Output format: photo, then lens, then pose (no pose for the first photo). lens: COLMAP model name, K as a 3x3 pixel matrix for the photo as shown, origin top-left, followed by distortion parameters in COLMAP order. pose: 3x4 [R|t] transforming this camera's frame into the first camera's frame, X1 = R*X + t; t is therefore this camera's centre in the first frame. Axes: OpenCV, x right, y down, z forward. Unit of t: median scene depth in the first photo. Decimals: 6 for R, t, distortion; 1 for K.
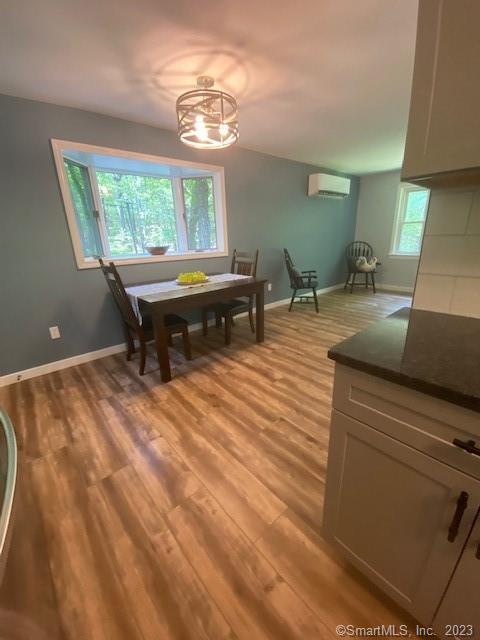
lens RADIAL K [[264.5, 0, 240.6], [0, 264.5, 318.4], [0, 0, 1]] dist [0.001396, -0.016793]
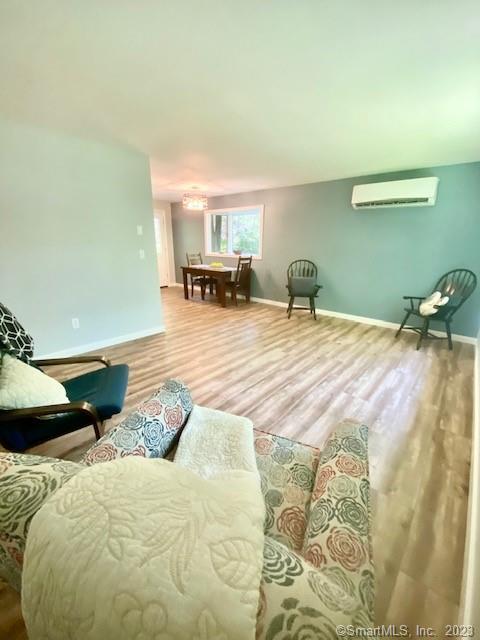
lens RADIAL K [[257.6, 0, 240.0], [0, 257.6, 320.0], [0, 0, 1]] dist [0.001398, -0.012596]
pose [[0.129973, 0.316197, -0.939748, 2.706719], [-0.318113, 0.910981, 0.262520, -0.503340], [0.939101, 0.264825, 0.218989, 1.197779]]
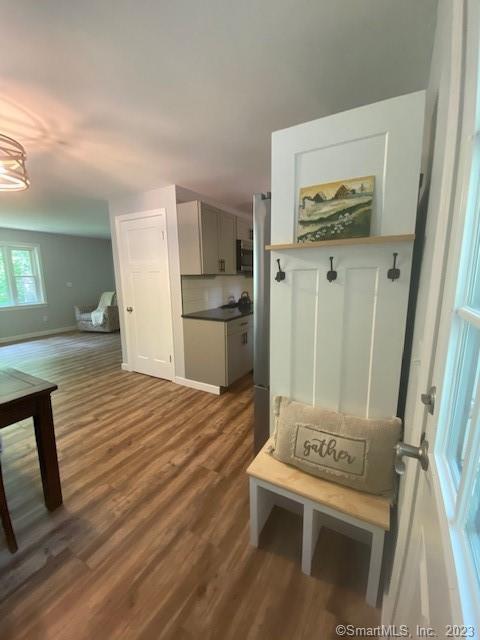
lens RADIAL K [[266.0, 0, 248.5], [0, 266.0, 317.5], [0, 0, 1]] dist [0.002259, -0.014839]
pose [[-0.359872, -0.121131, 0.925105, -1.293587], [0.295497, 0.925695, 0.236159, -0.281024], [-0.884971, 0.358353, -0.297337, 0.739940]]
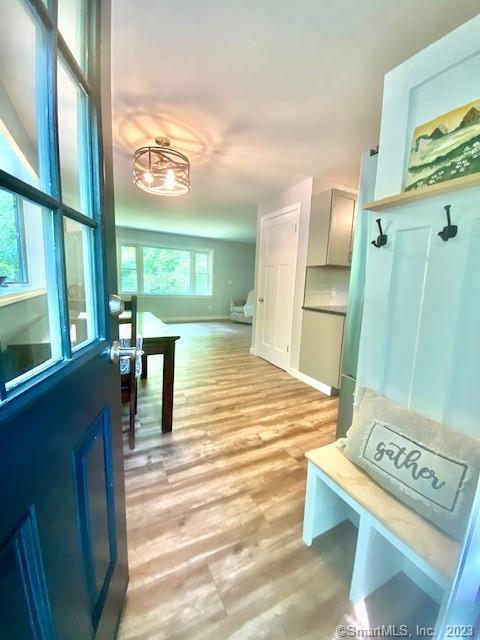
lens RADIAL K [[264.5, 0, 240.6], [0, 264.5, 318.4], [0, 0, 1]] dist [0.001396, -0.016793]
pose [[0.219670, -0.094761, 0.970961, -1.309421], [0.245055, 0.968720, 0.039101, -0.119956], [-0.944295, 0.229349, 0.236021, 0.607094]]
